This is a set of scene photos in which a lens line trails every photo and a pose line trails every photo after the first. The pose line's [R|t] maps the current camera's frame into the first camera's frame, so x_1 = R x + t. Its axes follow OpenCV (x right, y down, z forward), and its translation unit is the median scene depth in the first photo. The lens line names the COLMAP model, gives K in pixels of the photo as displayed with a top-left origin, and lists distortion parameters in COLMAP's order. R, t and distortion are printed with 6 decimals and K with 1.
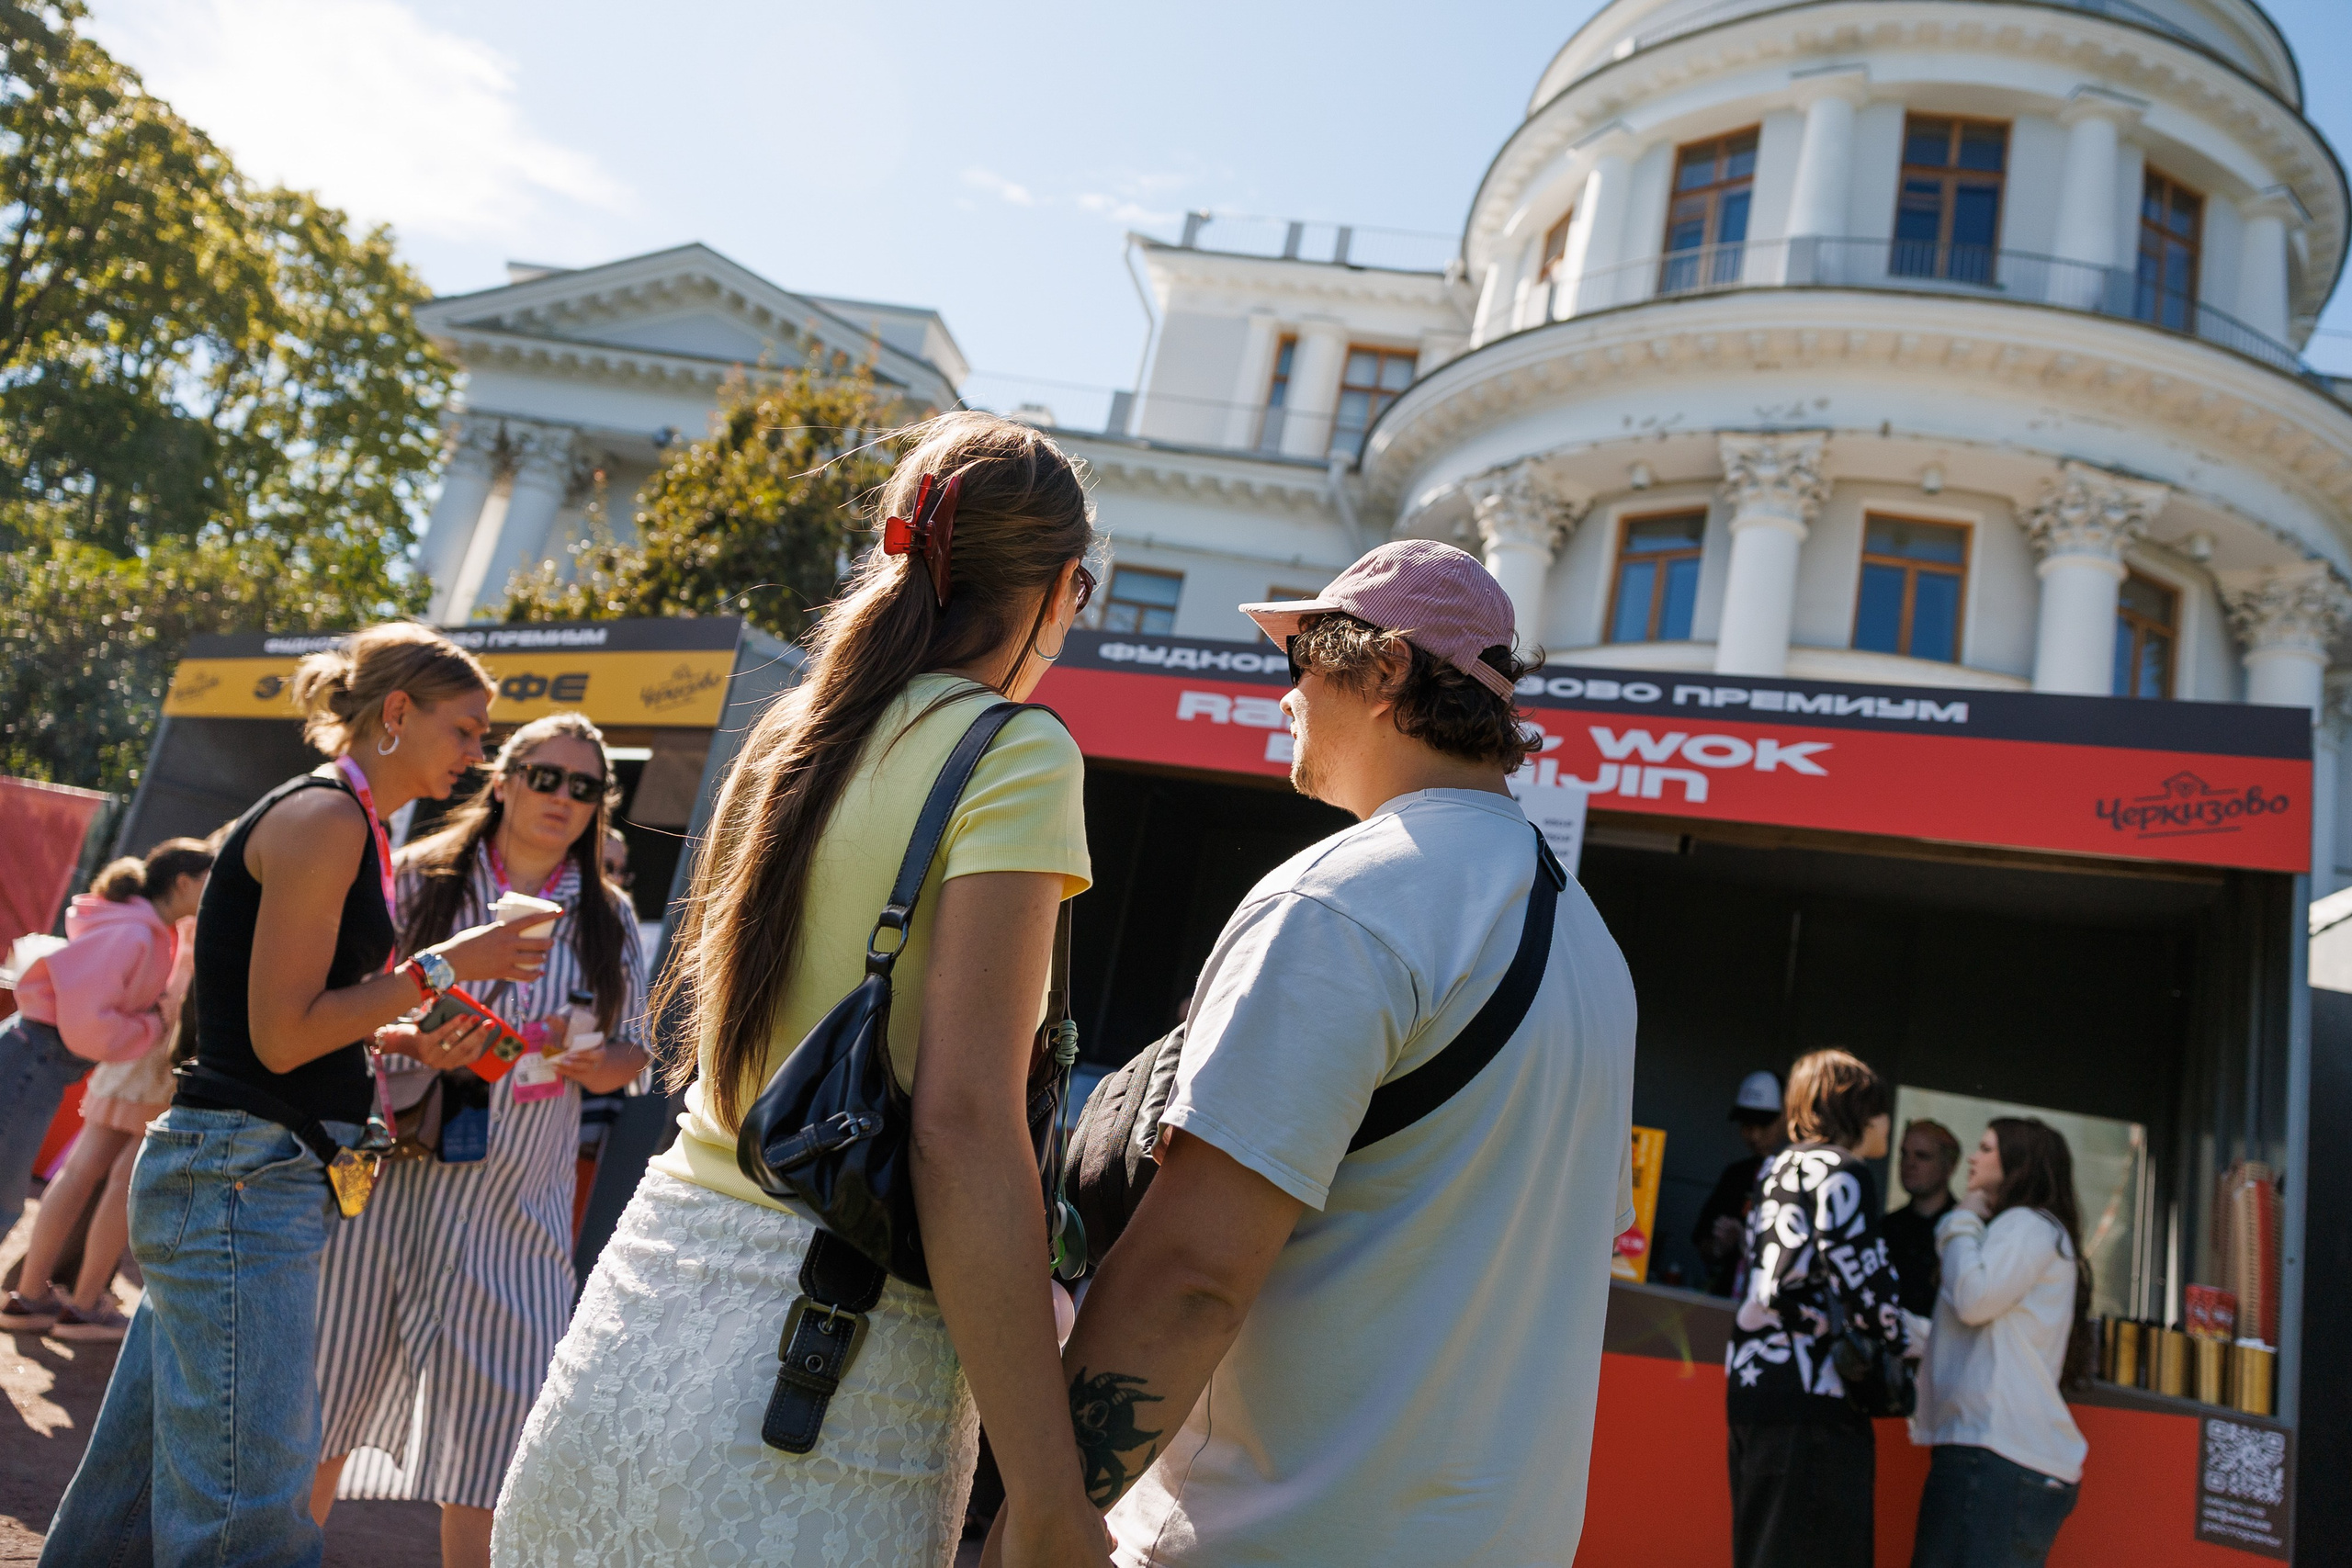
lens RADIAL K [[1639.9, 0, 1290.5], [0, 1639.9, 787.2], [0, 0, 1]] dist [0.001403, -0.006154]
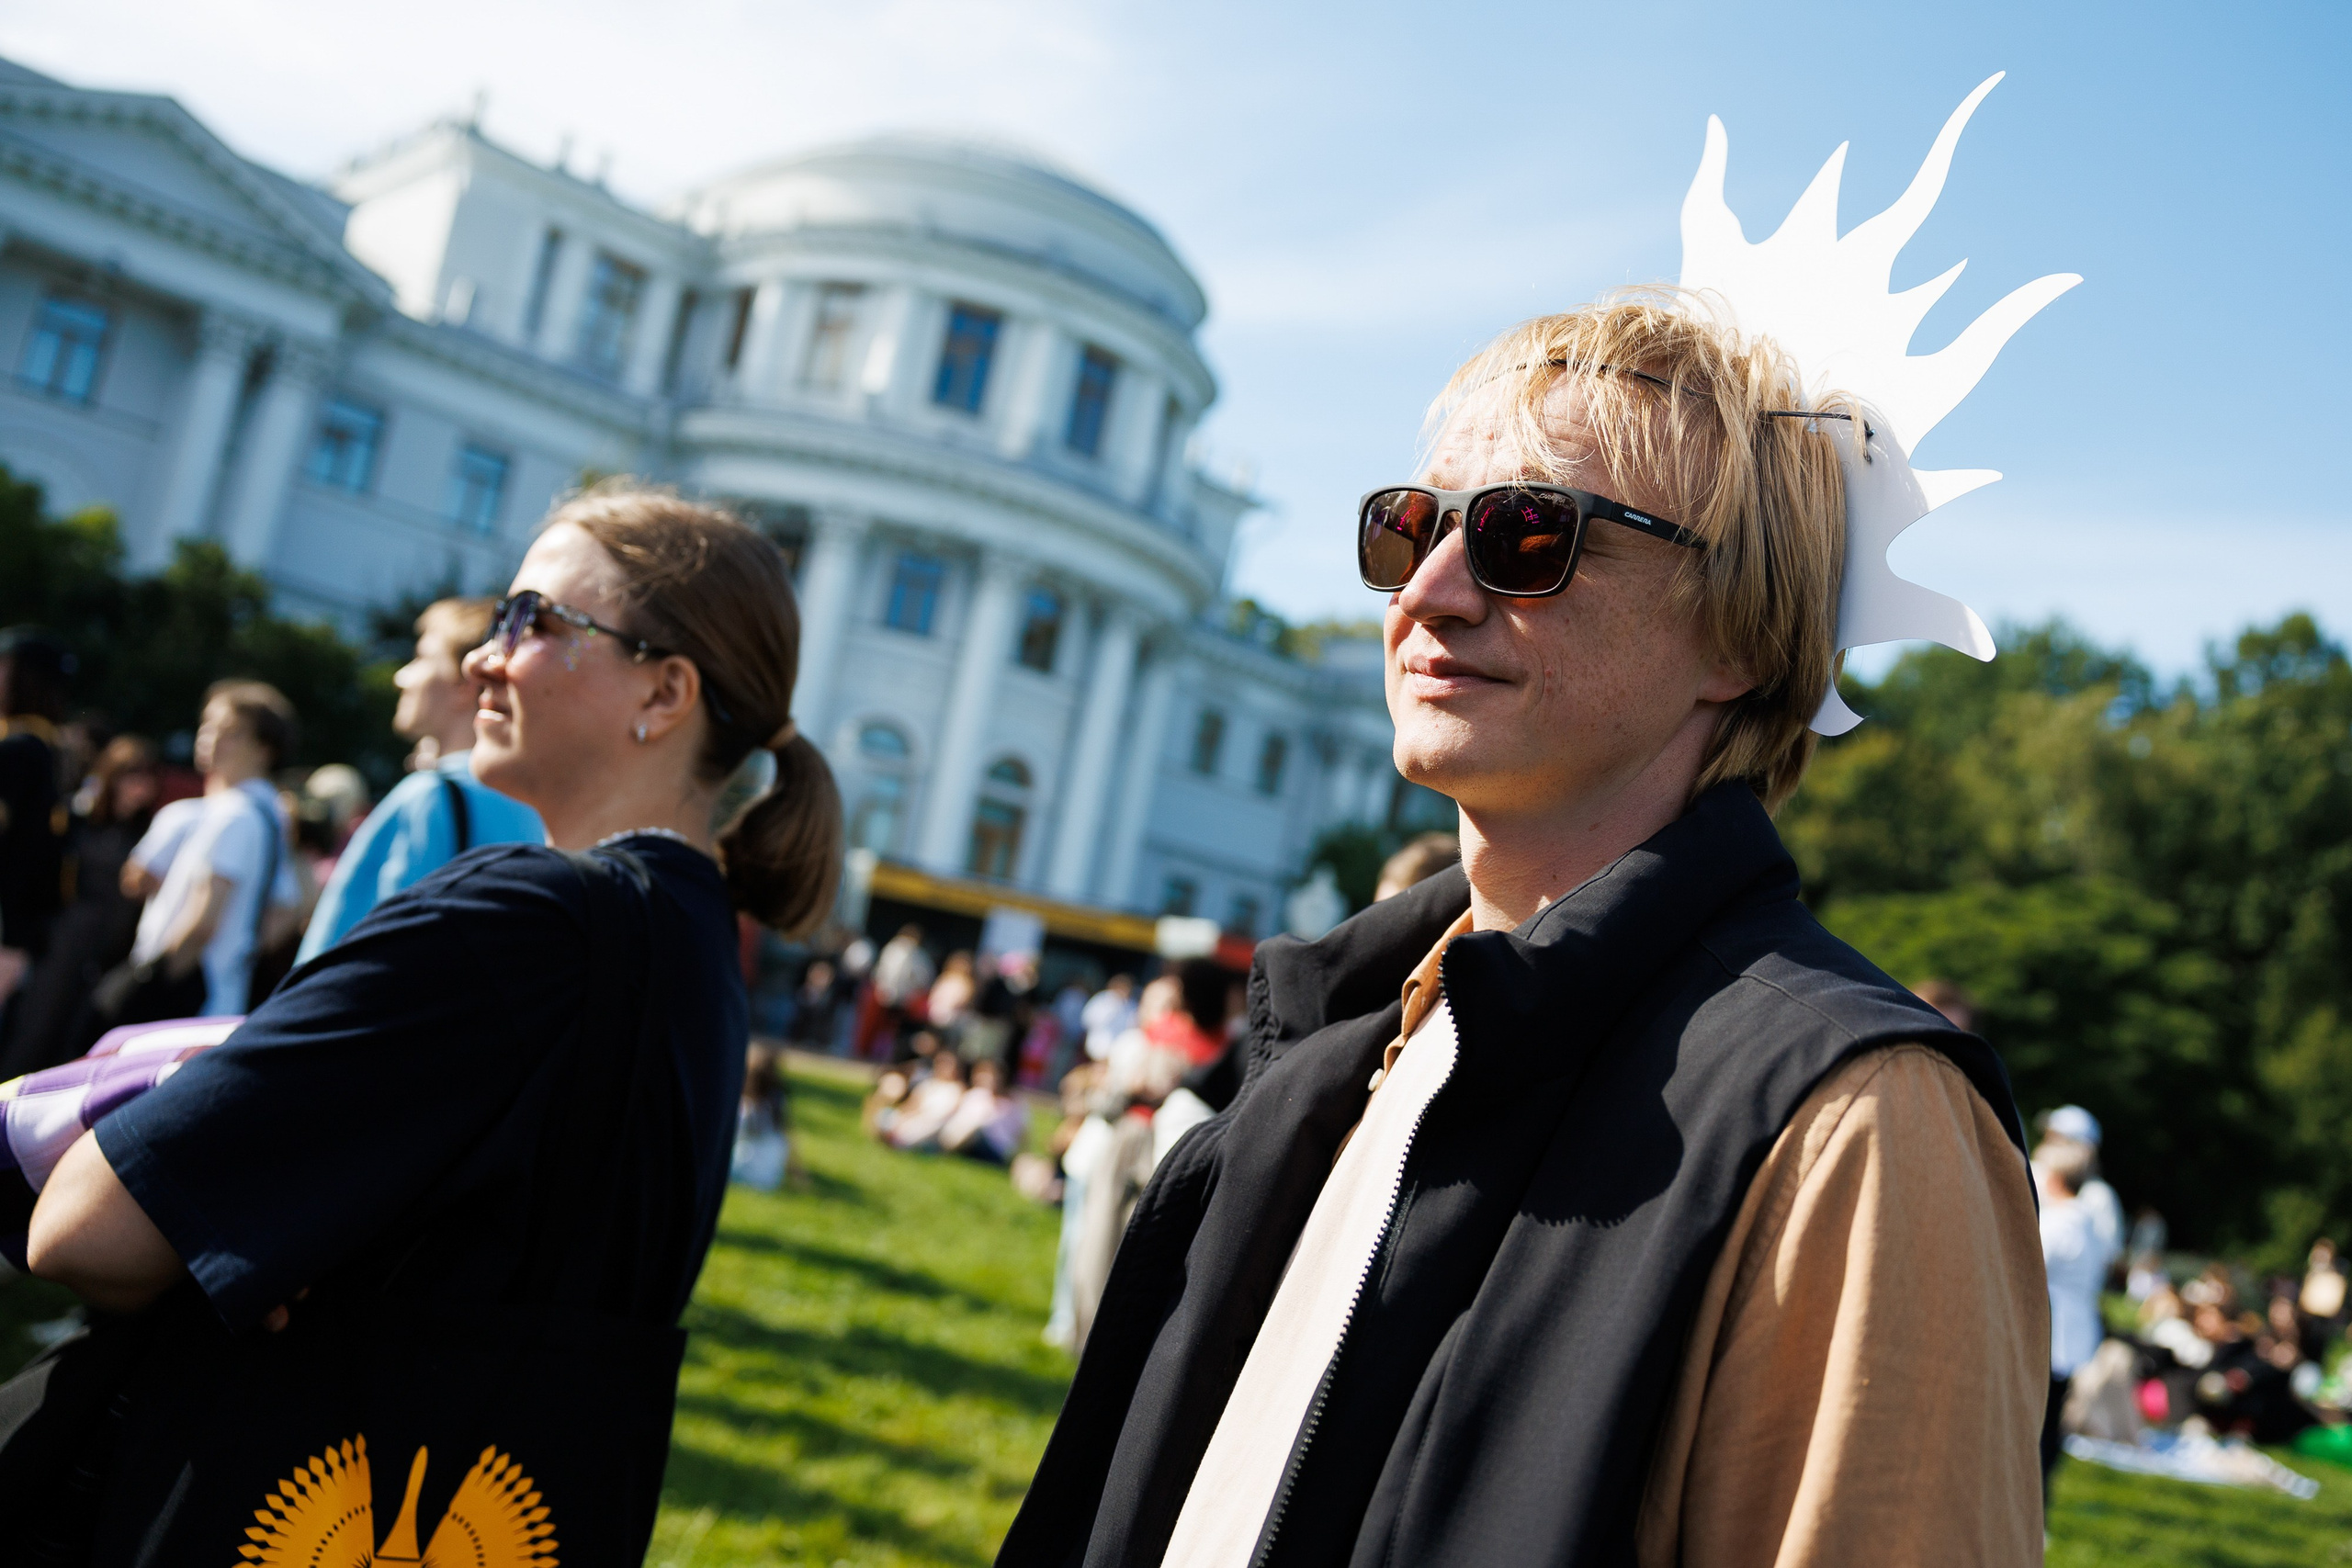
lens RADIAL K [[2015.5, 0, 1176.0], [0, 2015.5, 784.0], [0, 0, 1]] dist [-0.008015, -0.007815]
pose [[0.673261, 0.042448, 0.738186, -0.824808], [-0.242694, 0.955727, 0.166390, -0.260217], [-0.698441, -0.291177, 0.653755, -0.444906]]
